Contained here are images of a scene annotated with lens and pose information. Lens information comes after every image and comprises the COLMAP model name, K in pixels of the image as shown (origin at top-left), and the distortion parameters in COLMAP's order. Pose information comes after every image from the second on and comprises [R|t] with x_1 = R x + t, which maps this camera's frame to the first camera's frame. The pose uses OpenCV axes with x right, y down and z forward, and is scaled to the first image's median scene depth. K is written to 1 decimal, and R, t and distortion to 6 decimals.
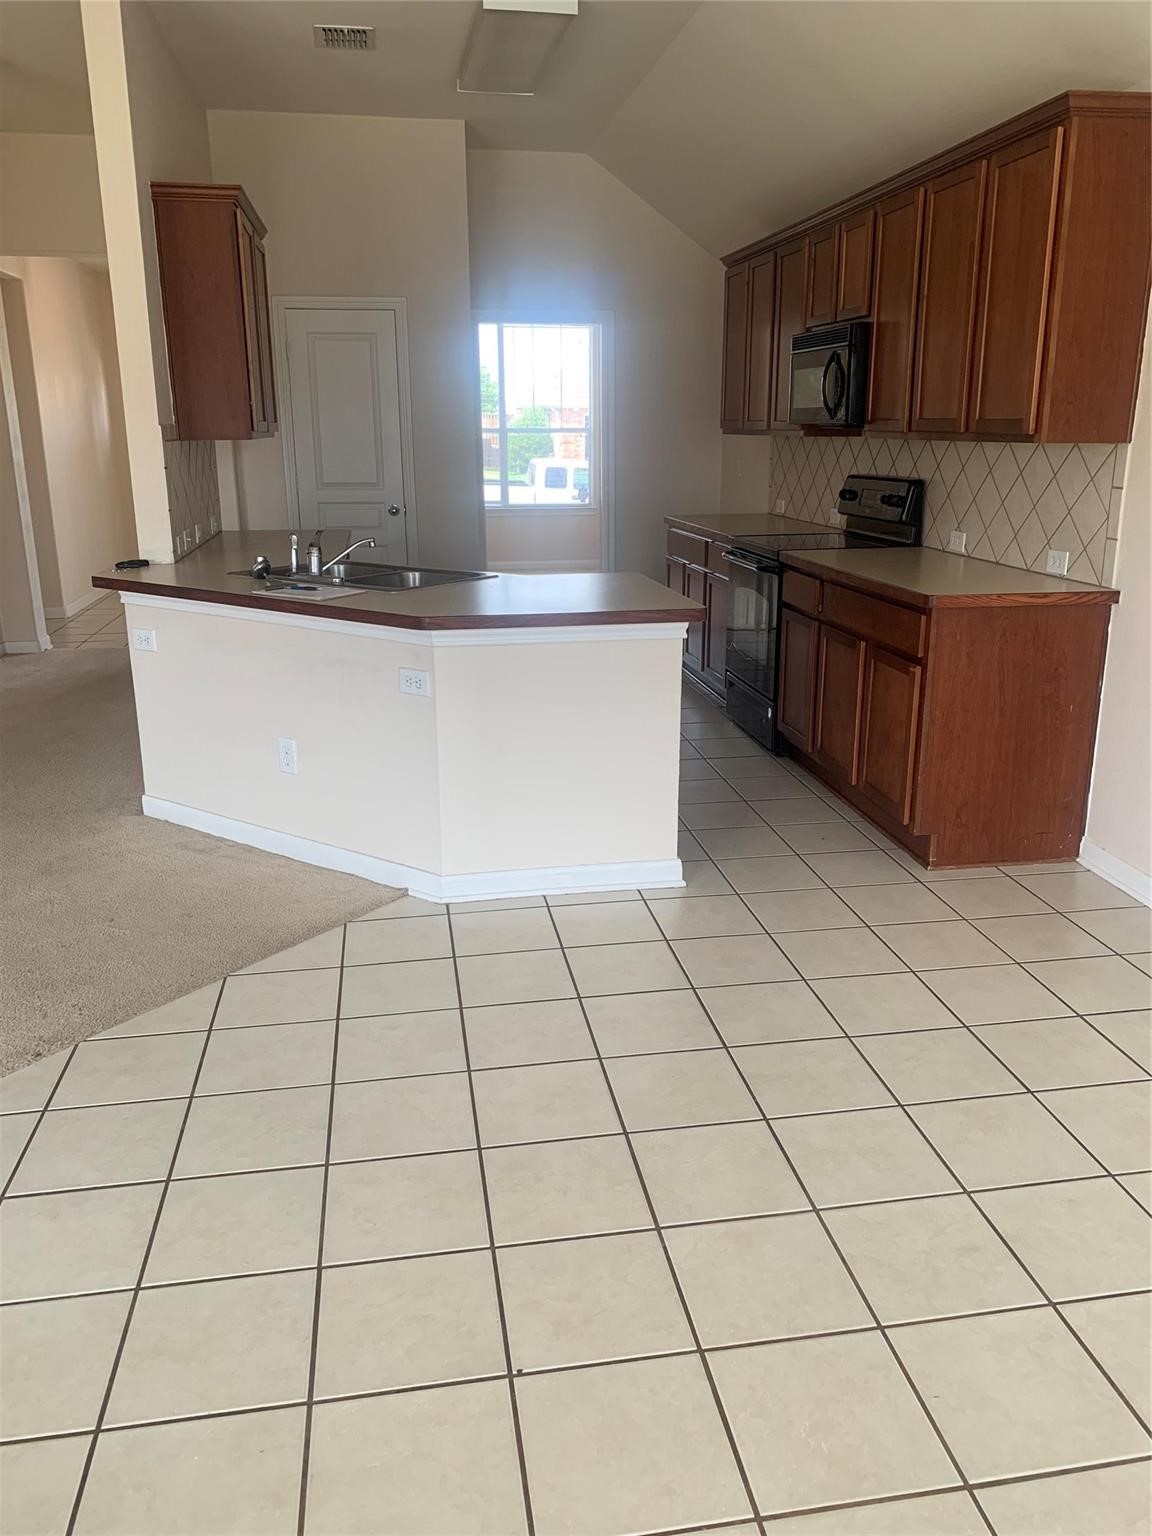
lens RADIAL K [[1182.1, 0, 582.3], [0, 1182.1, 772.0], [0, 0, 1]] dist [0.080441, -0.120017]
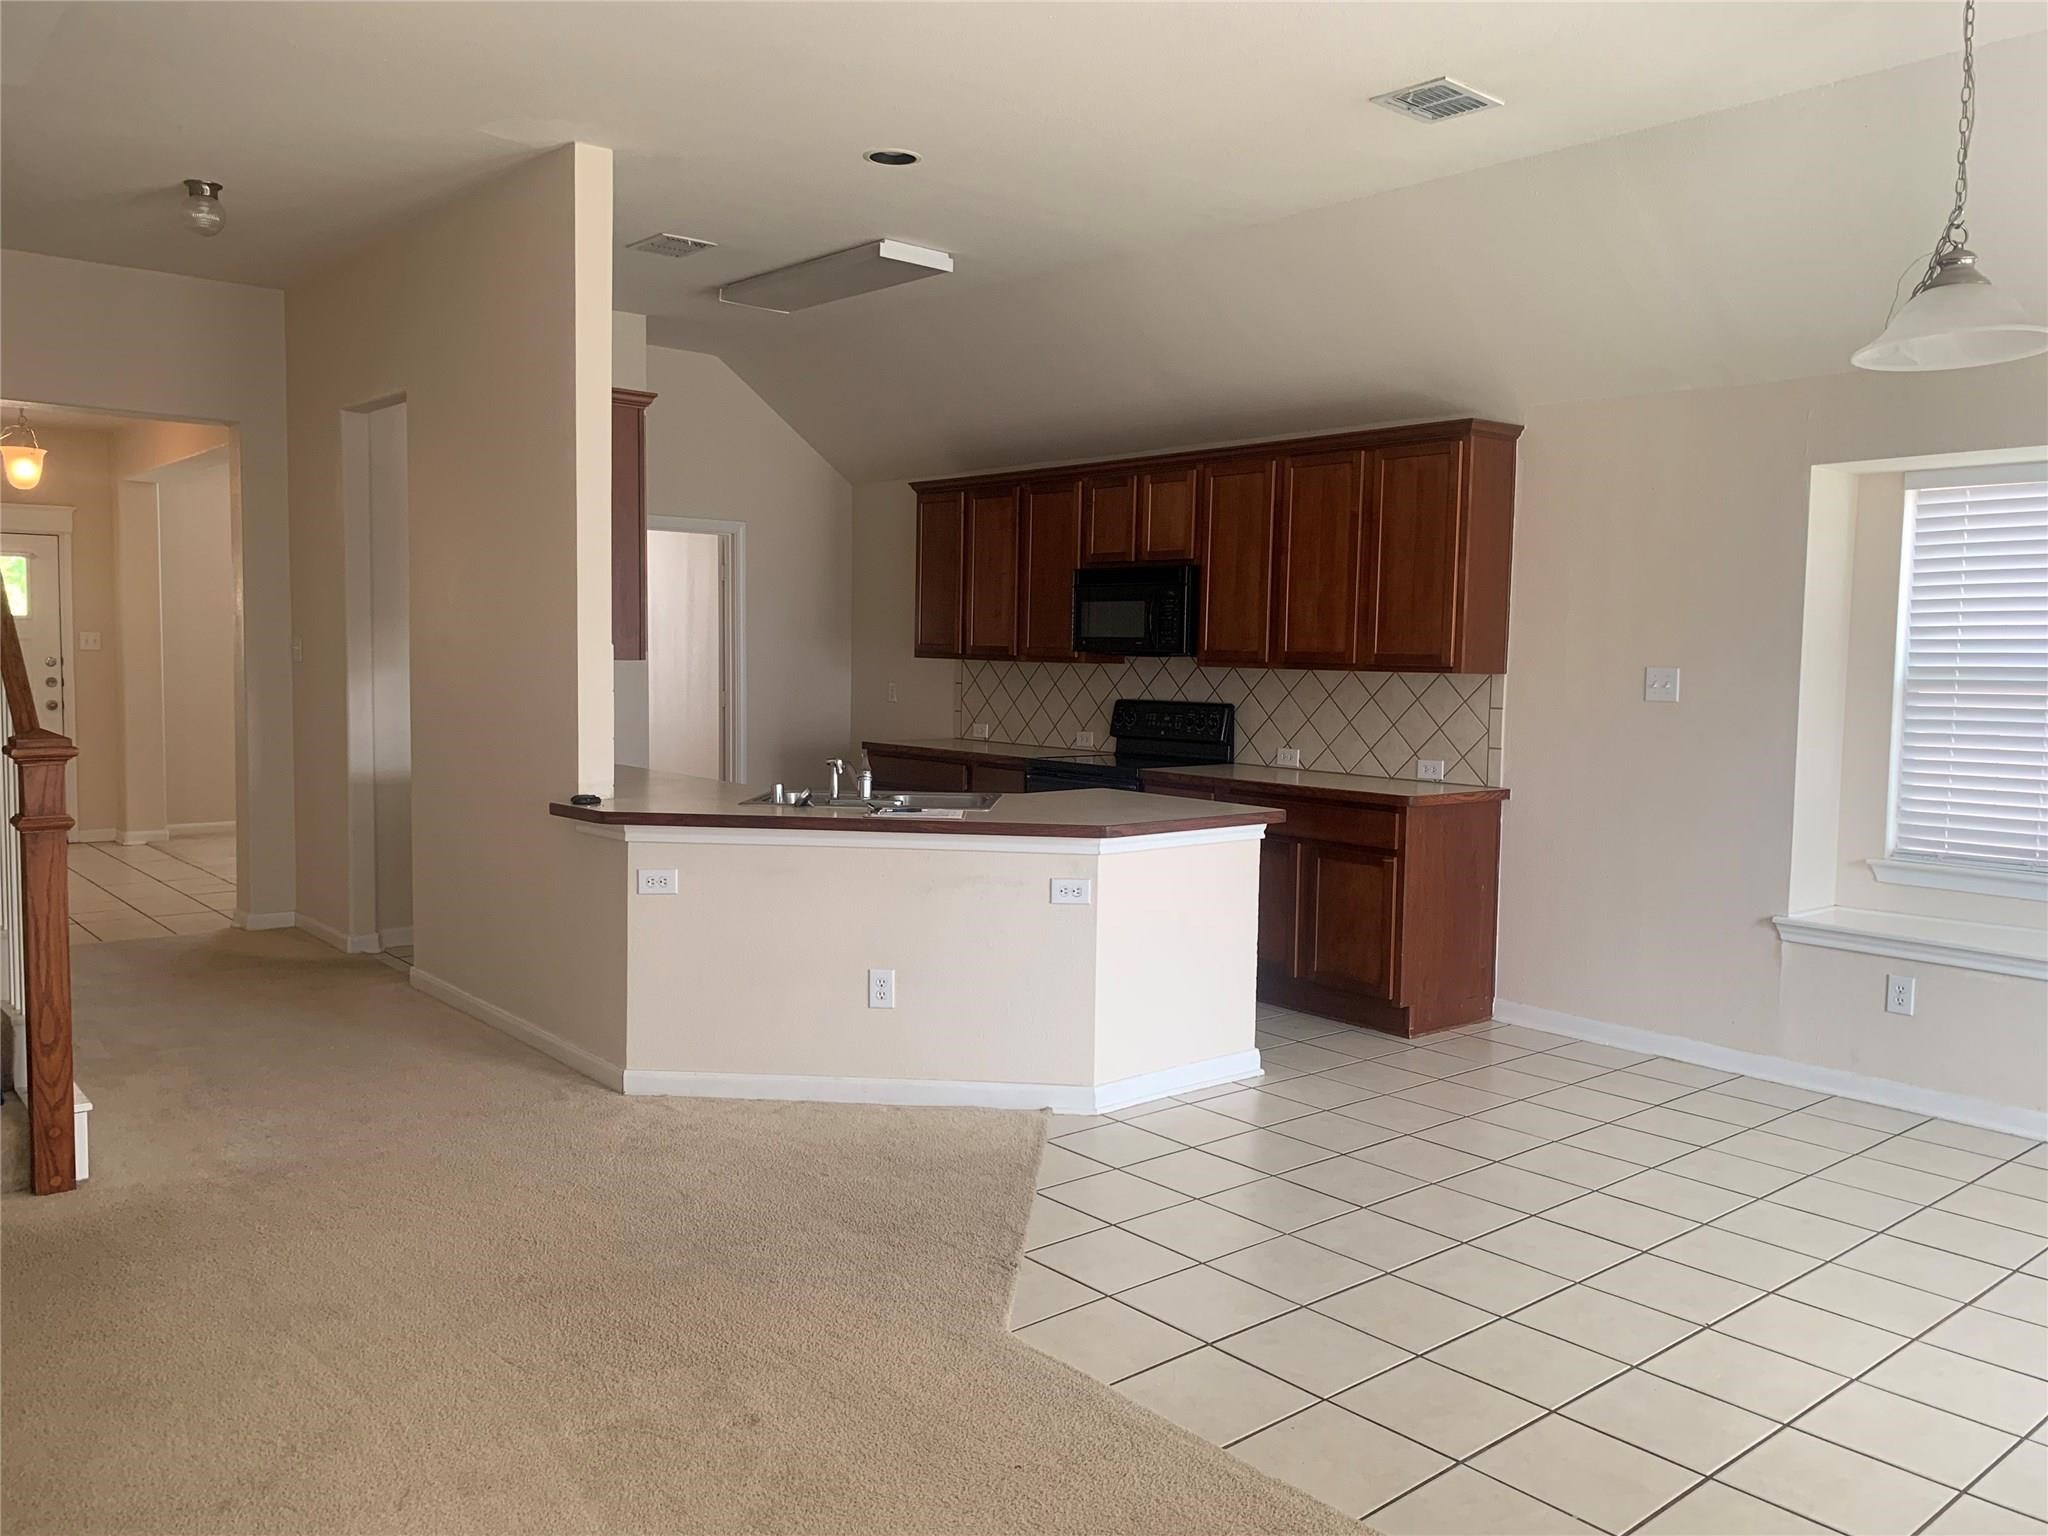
lens RADIAL K [[1576.1, 0, 1021.7], [0, 1576.1, 763.3], [0, 0, 1]] dist [0.080441, -0.120017]
pose [[0.861188, -0.020769, 0.507862, -0.628715], [0.124230, 0.977463, -0.170685, 0.030776], [-0.492871, 0.210084, 0.844359, -0.110250]]
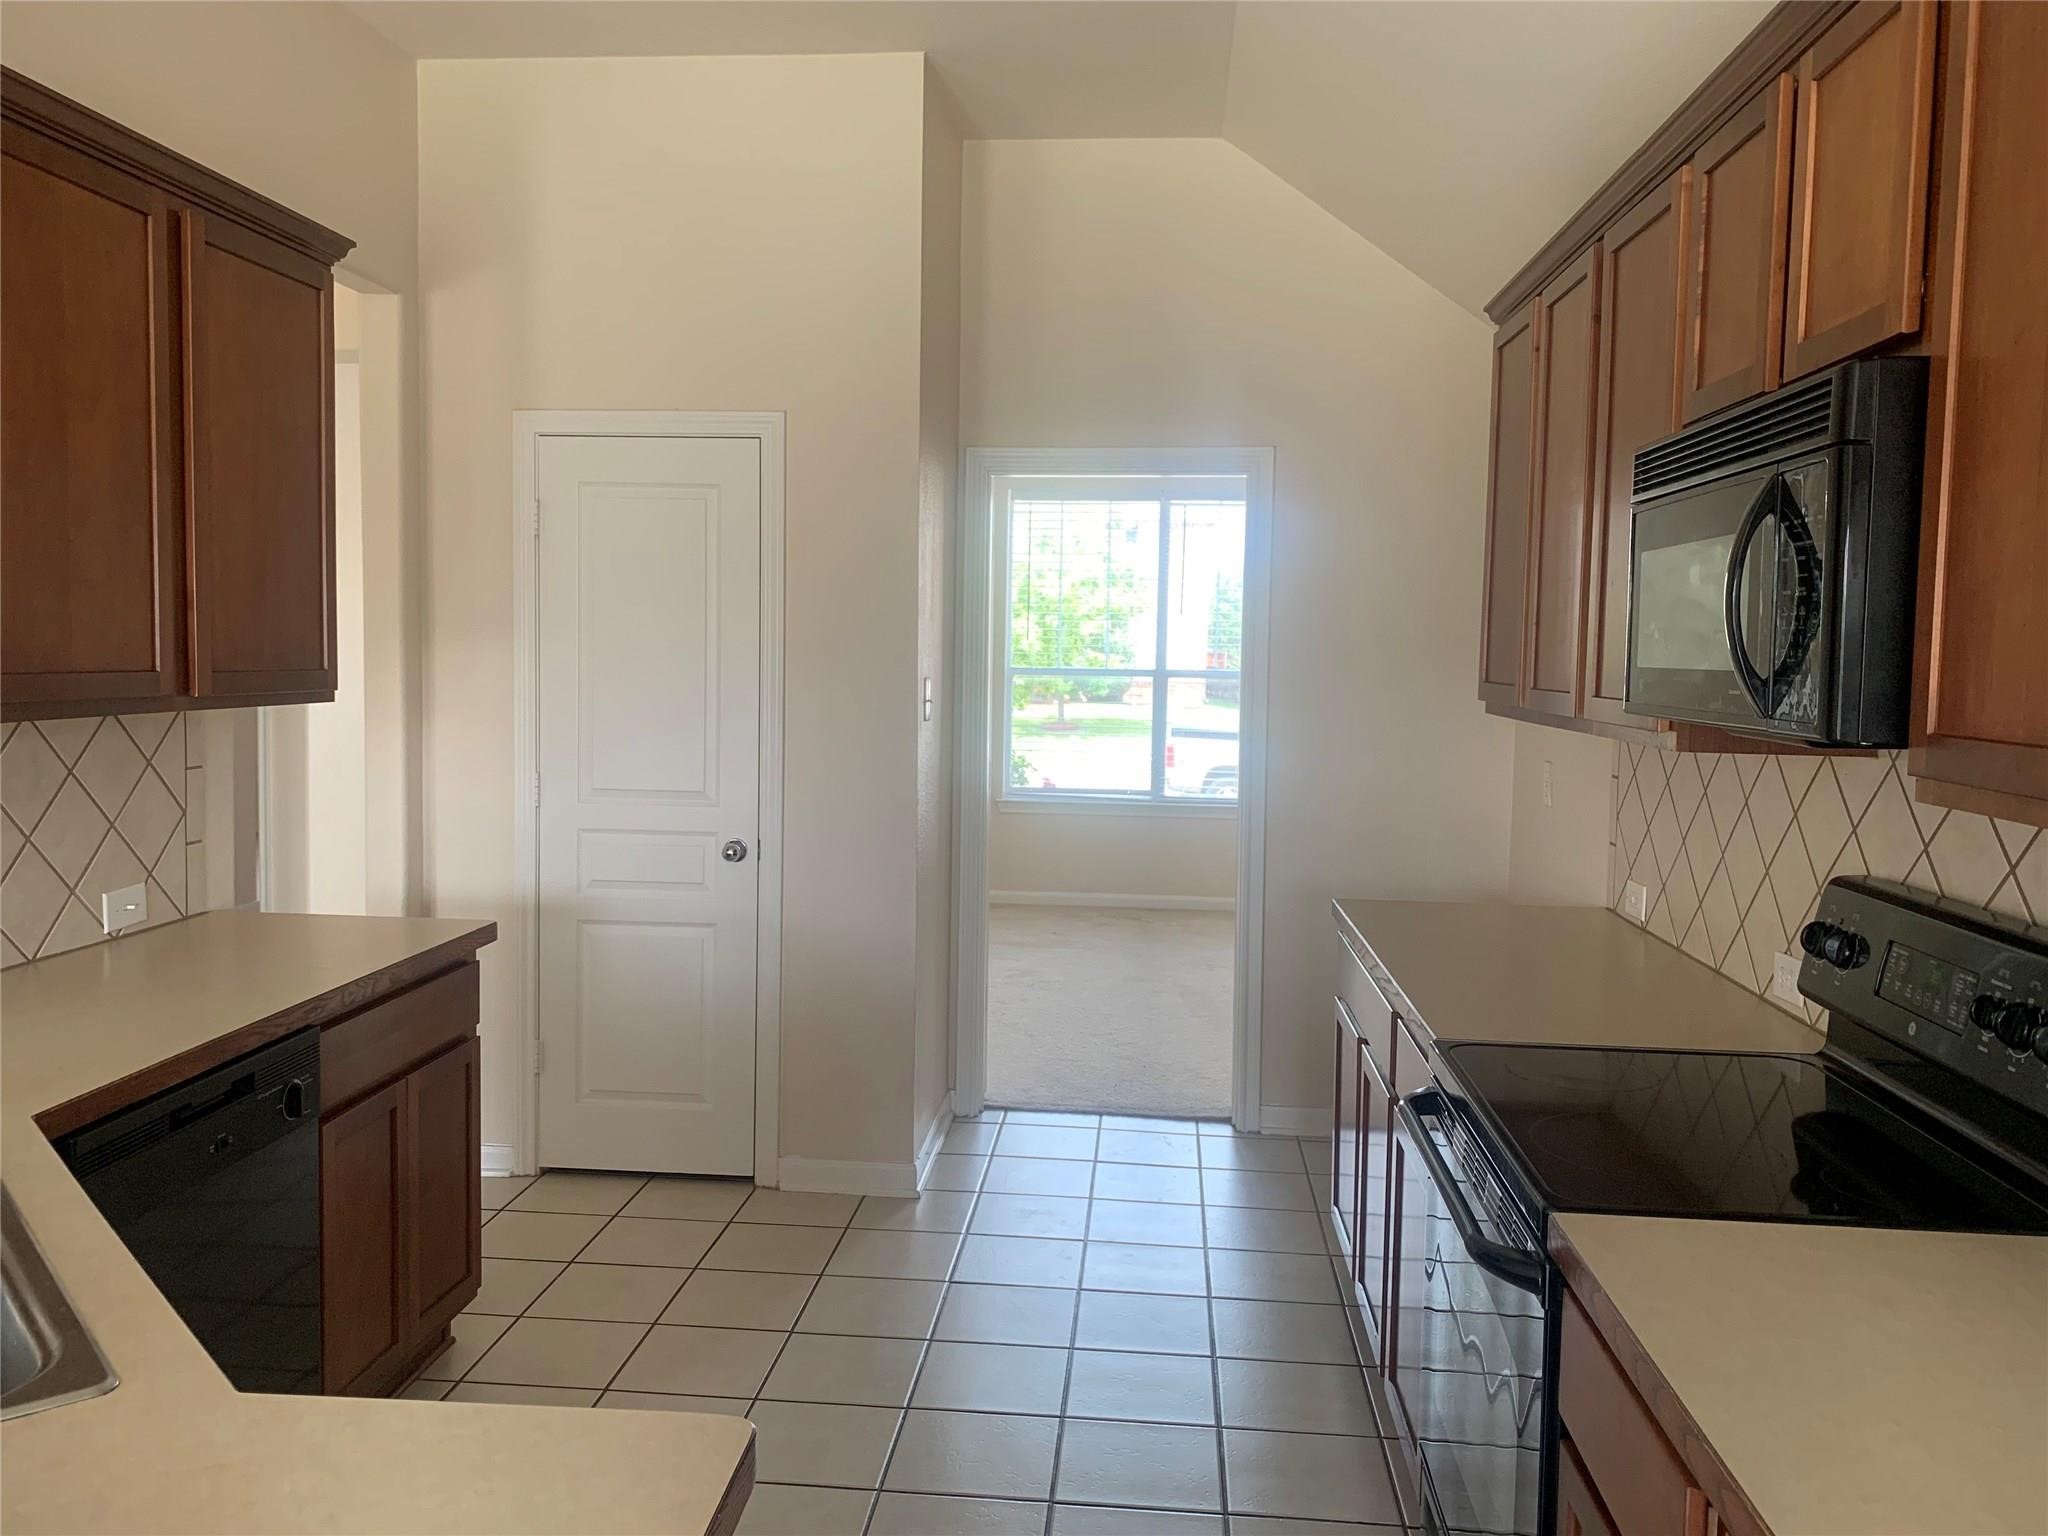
lens RADIAL K [[1576.1, 0, 1021.7], [0, 1576.1, 763.3], [0, 0, 1]] dist [0.080441, -0.120017]
pose [[0.967725, 0.041534, -0.248561, 0.140977], [-0.093059, 0.975510, -0.199300, -0.204575], [0.234196, 0.215998, 0.947891, 0.641375]]
